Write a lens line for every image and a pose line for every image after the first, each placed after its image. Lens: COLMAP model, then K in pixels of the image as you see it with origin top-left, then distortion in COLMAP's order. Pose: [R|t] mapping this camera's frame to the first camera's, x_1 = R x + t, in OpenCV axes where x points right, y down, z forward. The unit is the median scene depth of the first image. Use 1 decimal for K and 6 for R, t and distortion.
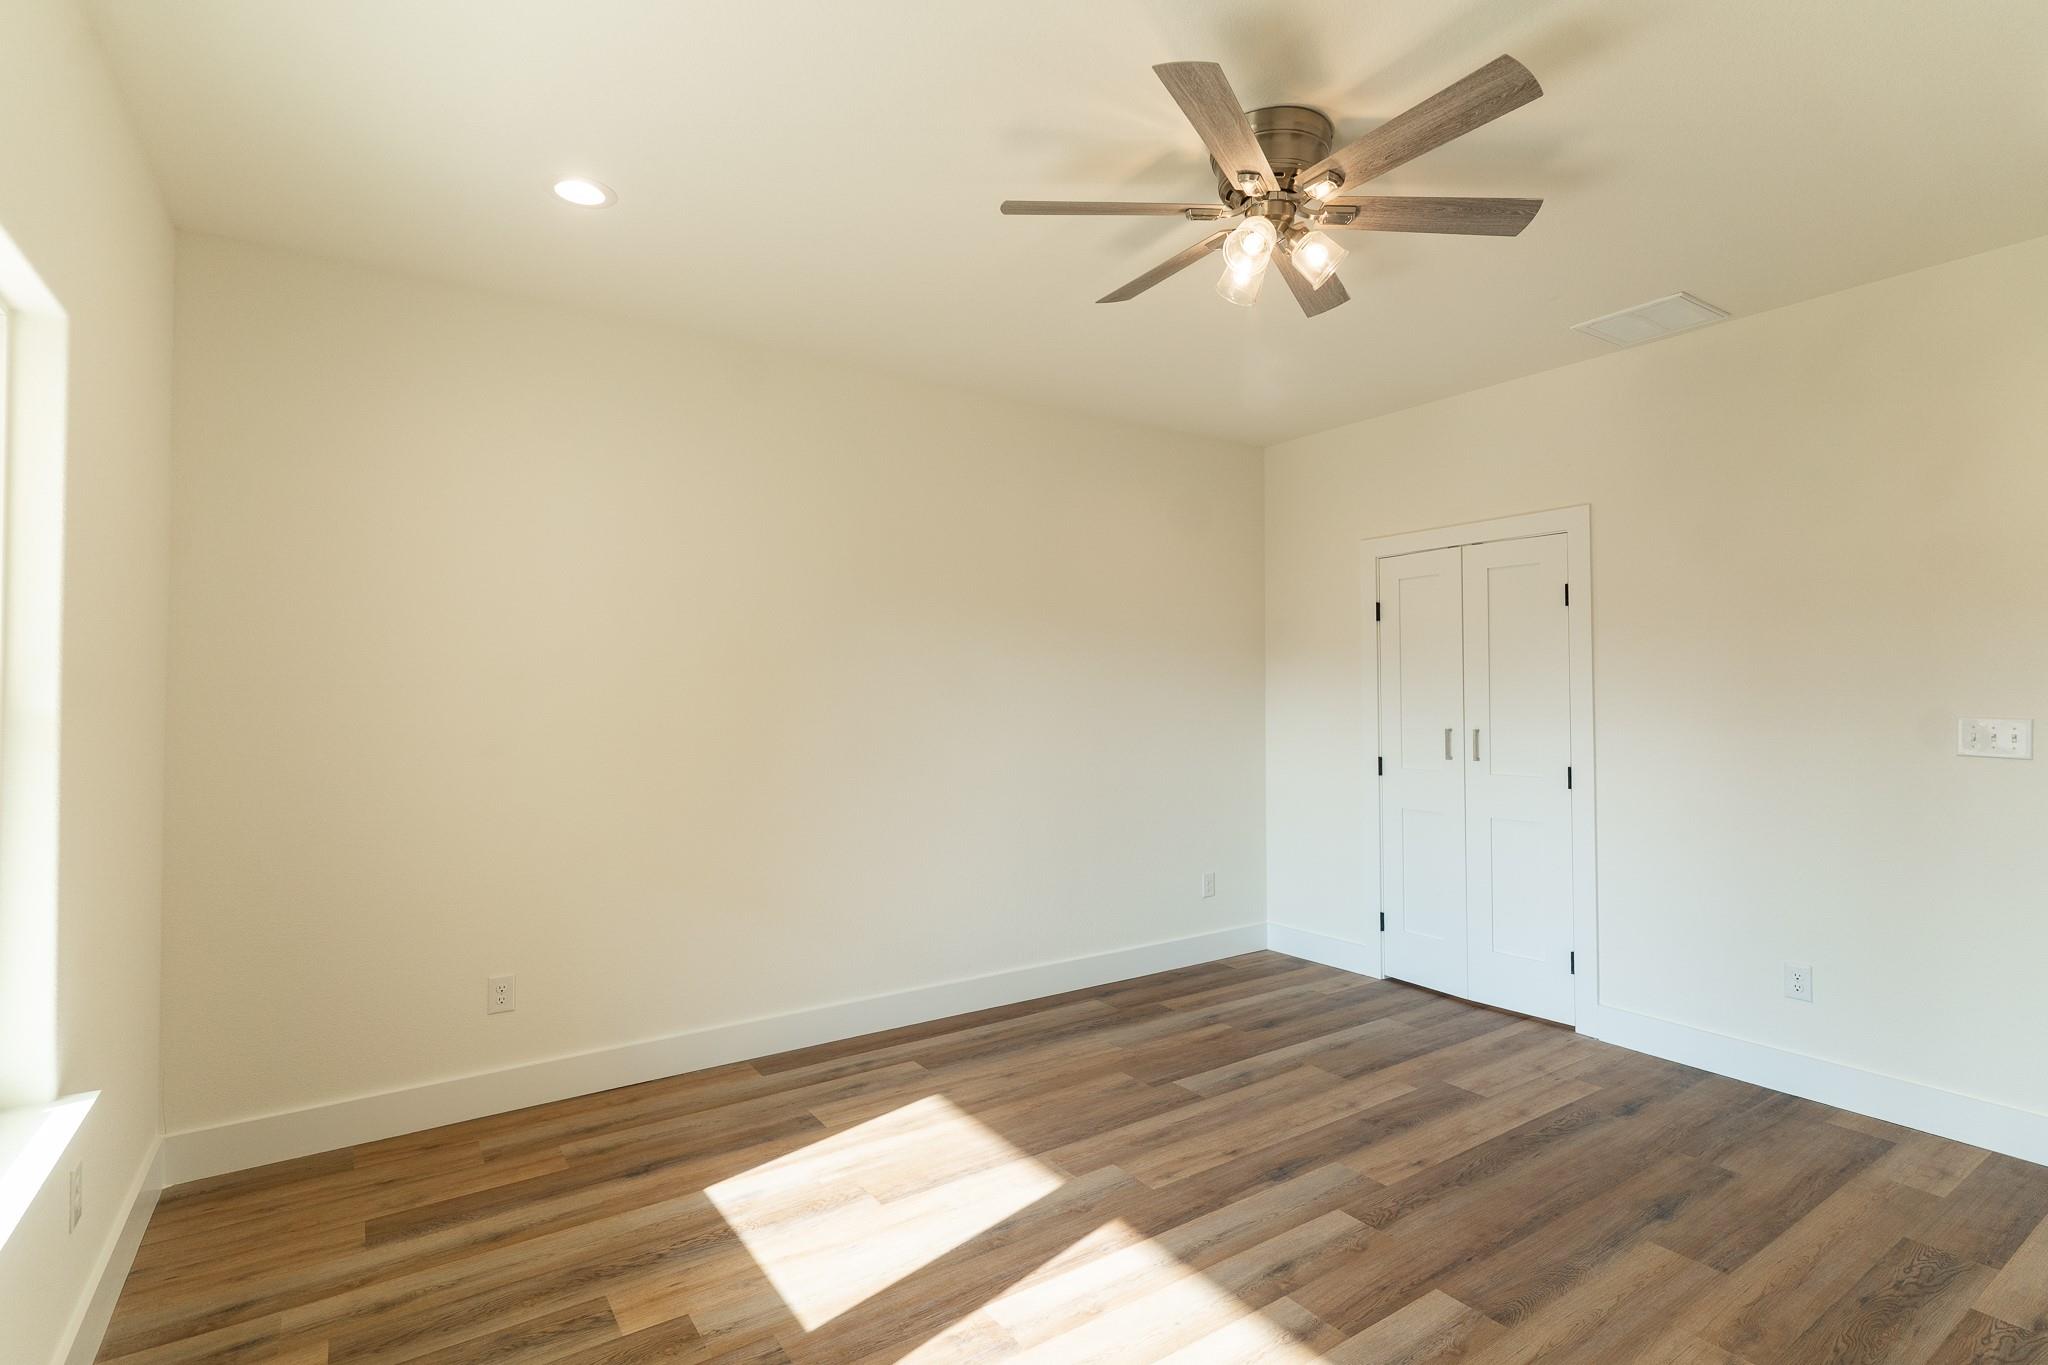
lens RADIAL K [[985.9, 0, 1043.3], [0, 985.9, 678.6], [0, 0, 1]] dist [0.001372, -0.000176]
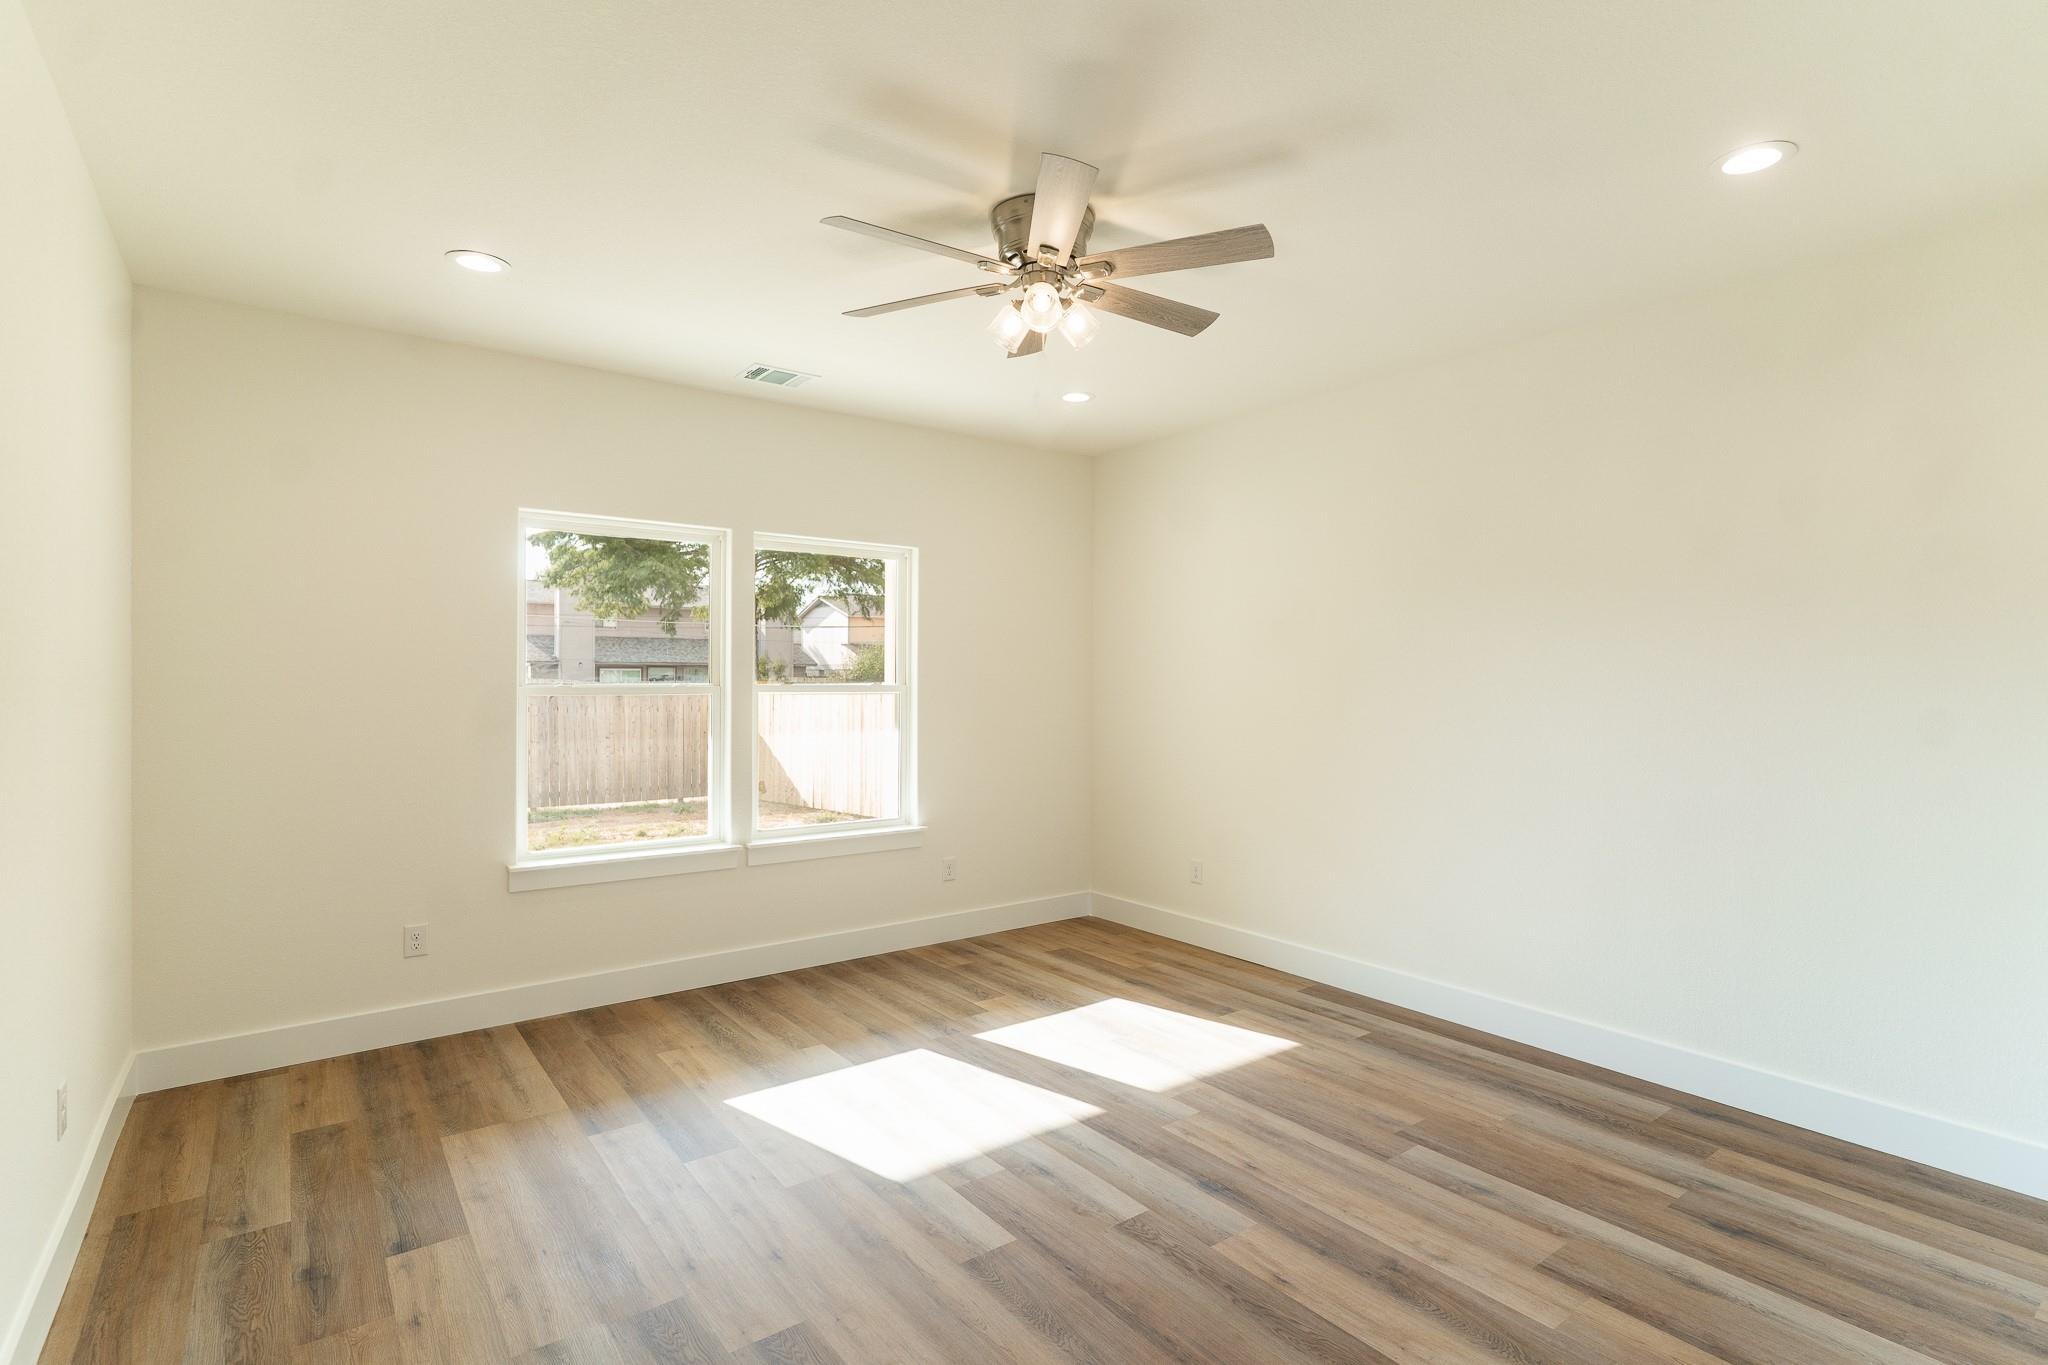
lens RADIAL K [[985.9, 0, 1043.3], [0, 985.9, 678.6], [0, 0, 1]] dist [0.001372, -0.000176]
pose [[0.050610, 0.004642, -0.998708, 1.021698], [0.012449, 0.999909, 0.005278, -0.001554], [0.998641, -0.012700, 0.050548, 0.678226]]
